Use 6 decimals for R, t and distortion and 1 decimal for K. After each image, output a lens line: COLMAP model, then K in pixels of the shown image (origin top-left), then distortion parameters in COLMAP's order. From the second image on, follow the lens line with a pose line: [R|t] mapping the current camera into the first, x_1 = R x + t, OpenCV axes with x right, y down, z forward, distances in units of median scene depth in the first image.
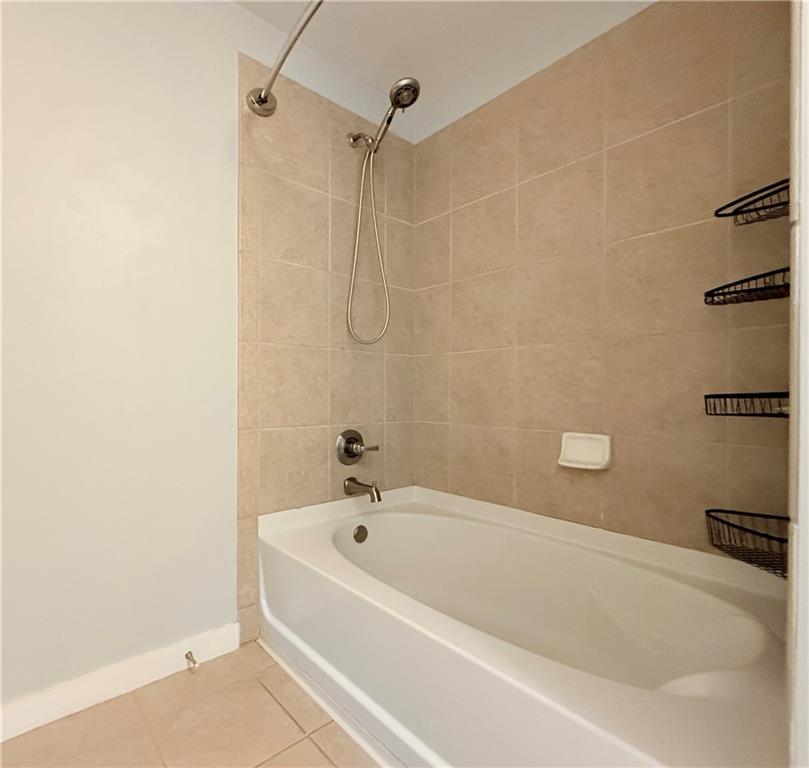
lens RADIAL K [[425.0, 0, 356.0], [0, 425.0, 393.9], [0, 0, 1]] dist [0.000667, -0.000259]
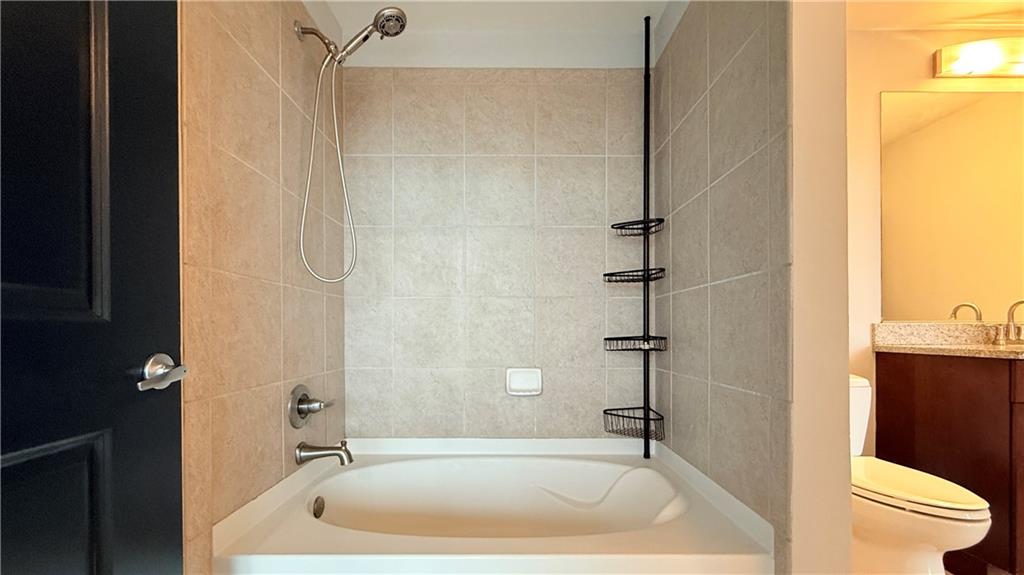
lens RADIAL K [[413.7, 0, 509.5], [0, 413.7, 331.9], [0, 0, 1]] dist [-0.001288, -0.000233]
pose [[0.629493, -0.005938, 0.776983, -0.432169], [0.006383, 0.999977, 0.002471, -0.019164], [-0.776980, 0.003404, 0.629516, 0.216520]]
